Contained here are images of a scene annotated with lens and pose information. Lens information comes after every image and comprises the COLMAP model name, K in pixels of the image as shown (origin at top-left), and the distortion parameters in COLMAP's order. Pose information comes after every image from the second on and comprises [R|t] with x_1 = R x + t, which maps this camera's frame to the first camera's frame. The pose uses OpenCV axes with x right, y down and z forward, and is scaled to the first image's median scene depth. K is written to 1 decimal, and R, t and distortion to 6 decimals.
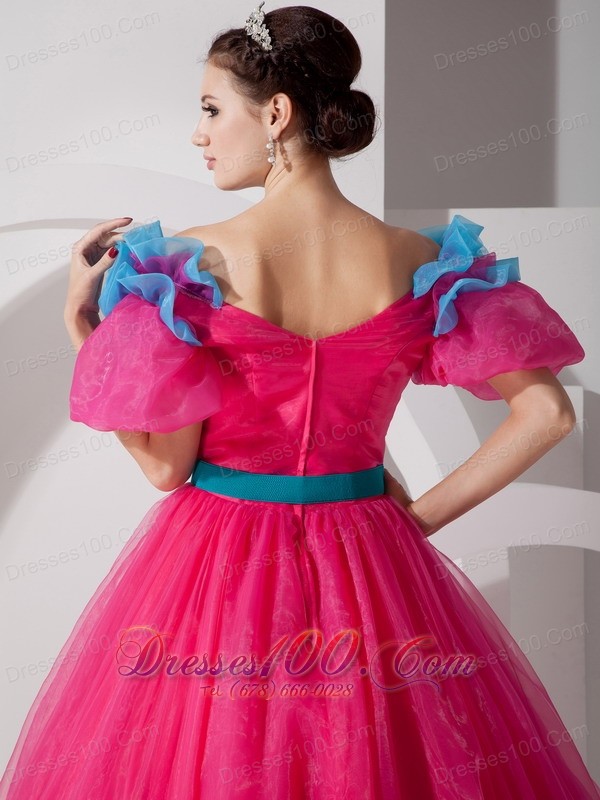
lens RADIAL K [[2005.4, 0, 300.0], [0, 2005.4, 400.0], [0, 0, 1]] dist [-0.325670, -0.195648]
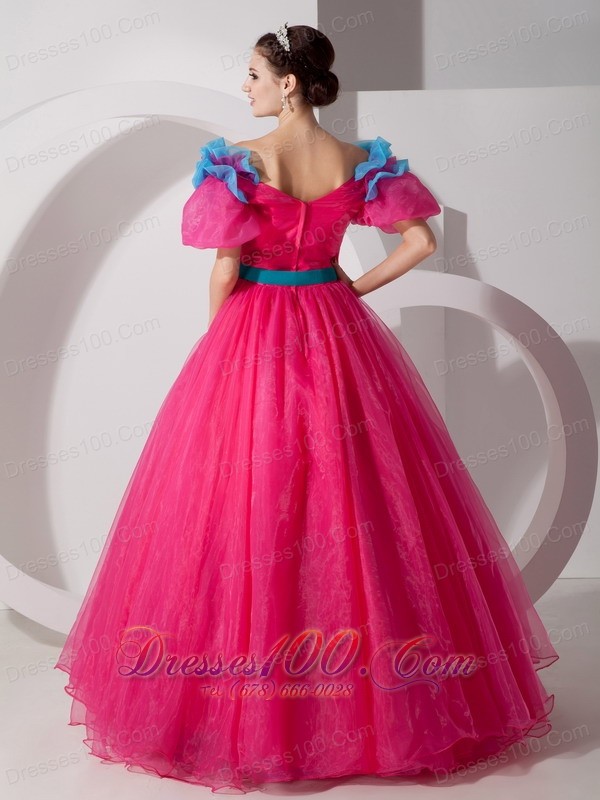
lens RADIAL K [[1887.7, 0, 300.0], [0, 1887.7, 400.0], [0, 0, 1]] dist [0.328869, -0.237882]
pose [[0.997758, 0.016599, 0.064830, -0.115164], [-0.022043, 0.996207, 0.084178, 0.007506], [-0.063187, -0.085419, 0.994340, -0.868548]]
